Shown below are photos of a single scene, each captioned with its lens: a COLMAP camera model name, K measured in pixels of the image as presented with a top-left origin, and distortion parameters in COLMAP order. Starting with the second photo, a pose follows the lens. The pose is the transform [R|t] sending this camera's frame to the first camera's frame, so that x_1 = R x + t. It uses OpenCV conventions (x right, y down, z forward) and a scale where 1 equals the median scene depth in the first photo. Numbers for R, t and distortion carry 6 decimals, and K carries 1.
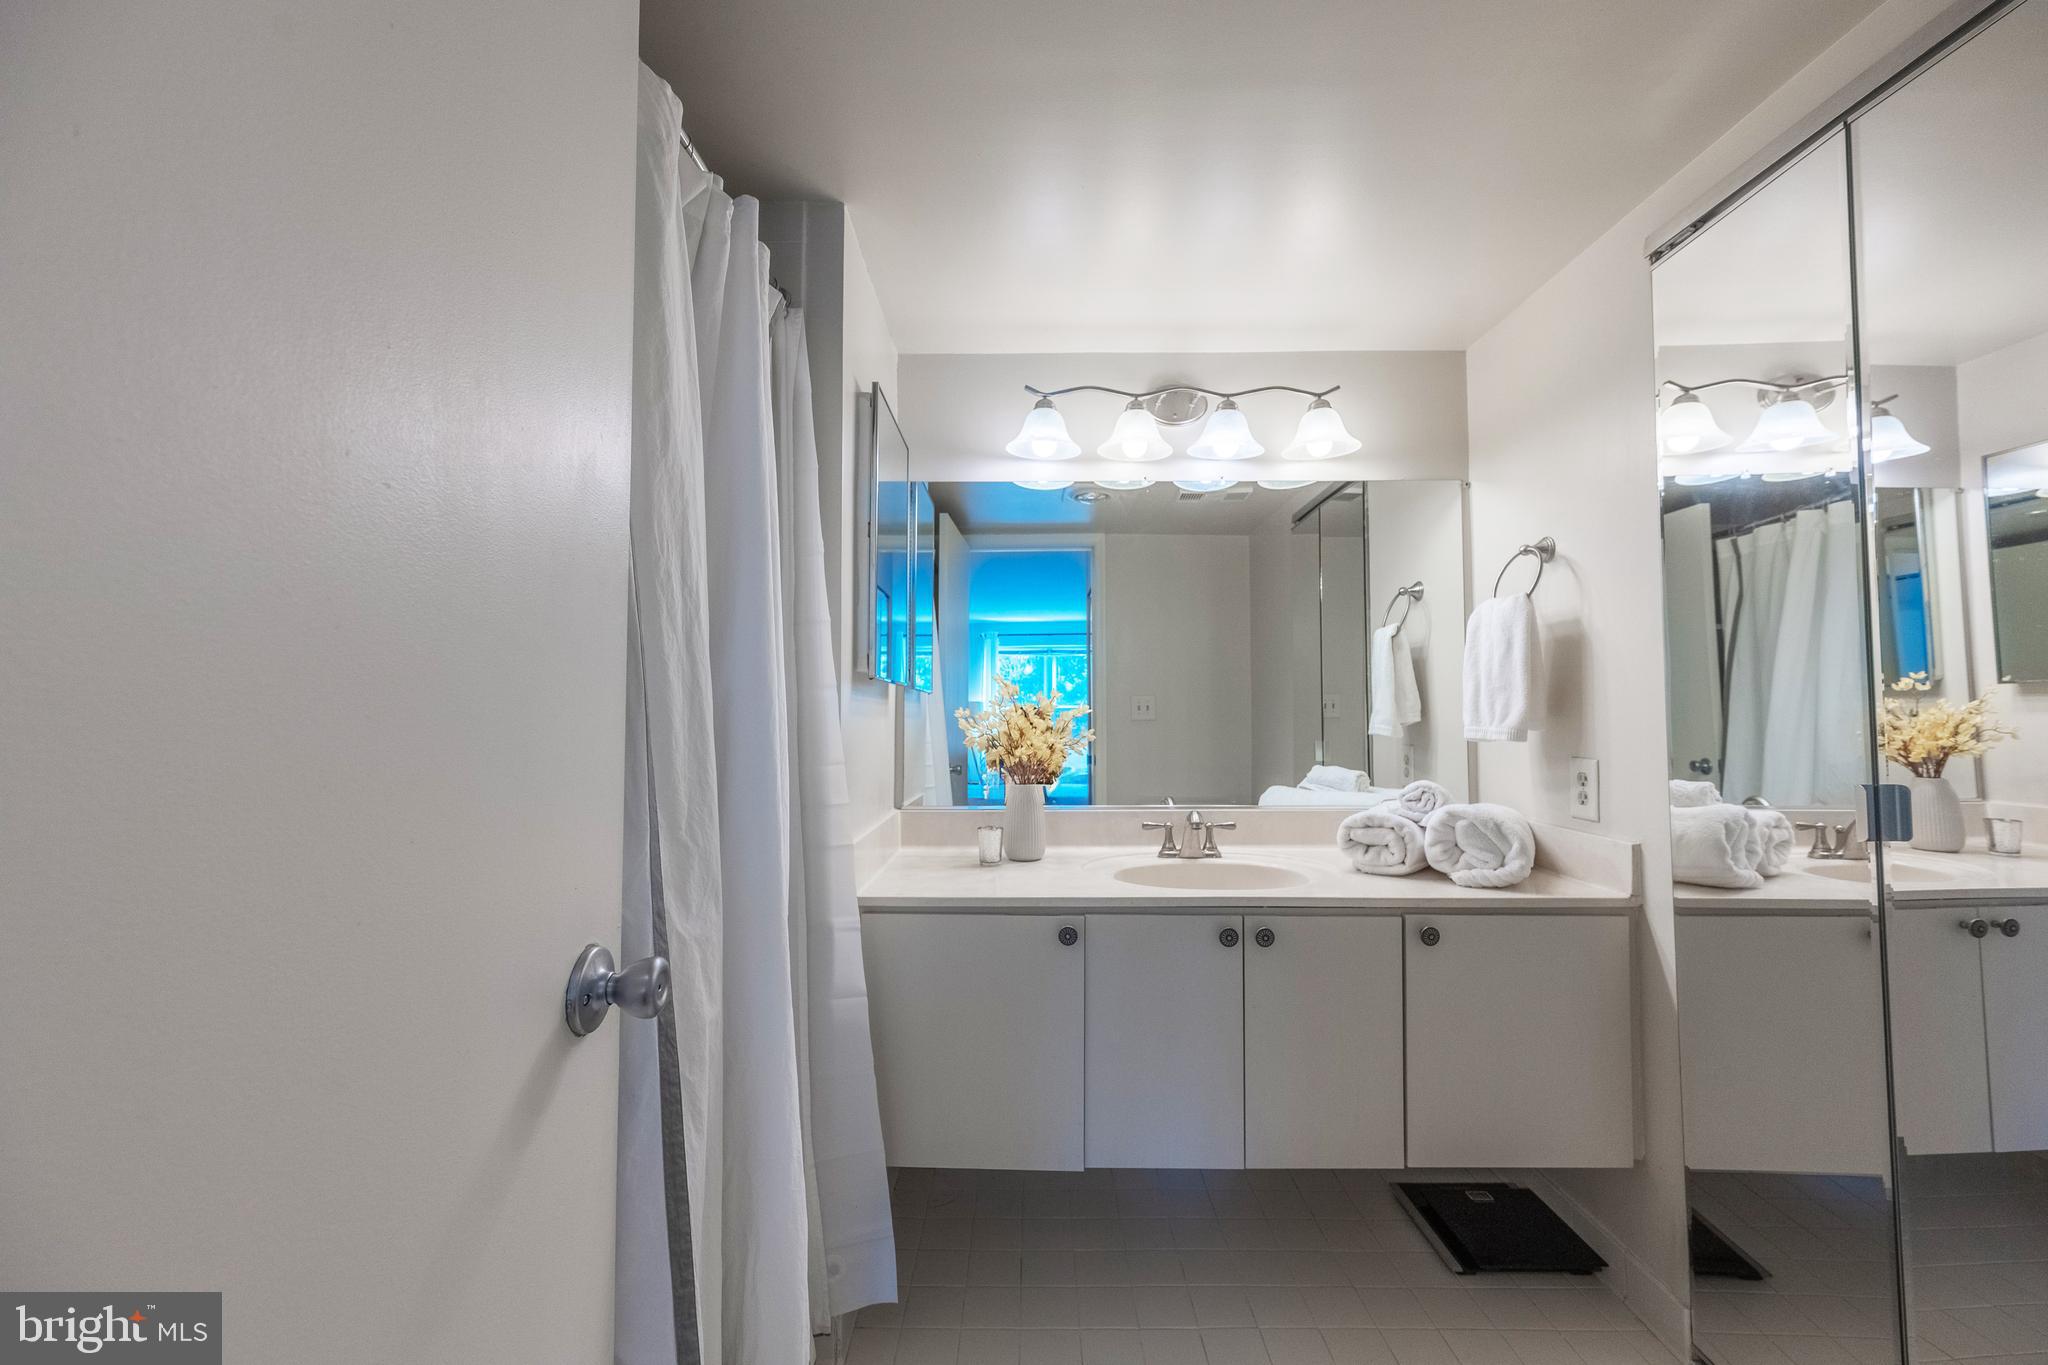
lens RADIAL K [[818.3, 0, 1026.6], [0, 818.3, 680.5], [0, 0, 1]] dist [0.003082, 0.000042]
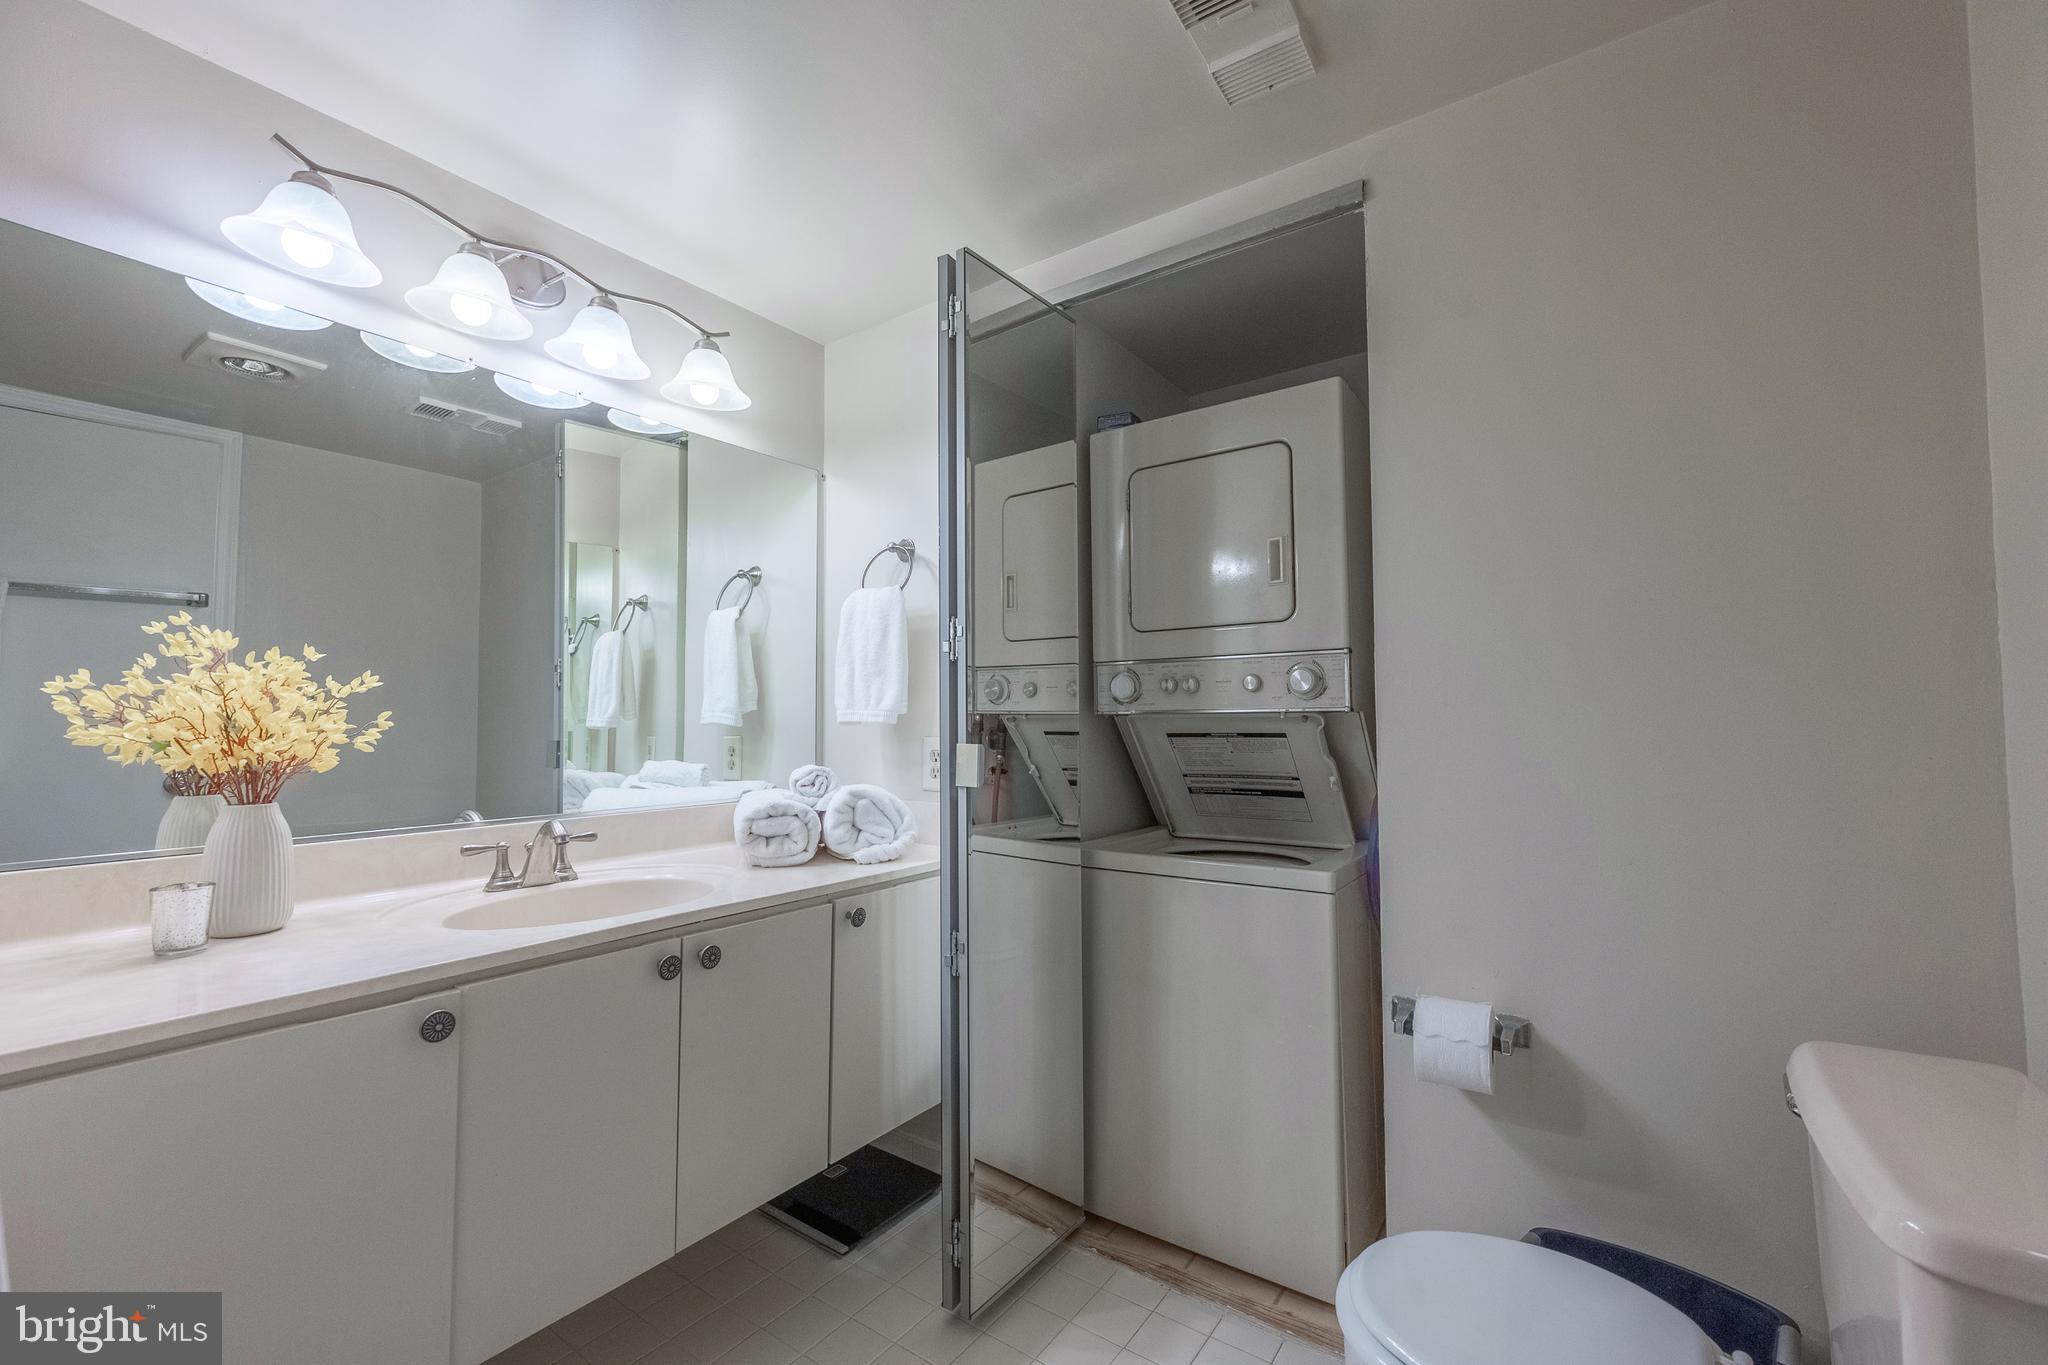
lens RADIAL K [[849.5, 0, 1027.0], [0, 849.5, 686.4], [0, 0, 1]] dist [0.002447, -0.000070]
pose [[0.567493, 0.034178, 0.822669, -0.208951], [-0.027798, 0.999364, -0.022343, 0.045314], [-0.822909, -0.010190, 0.568082, 0.219305]]
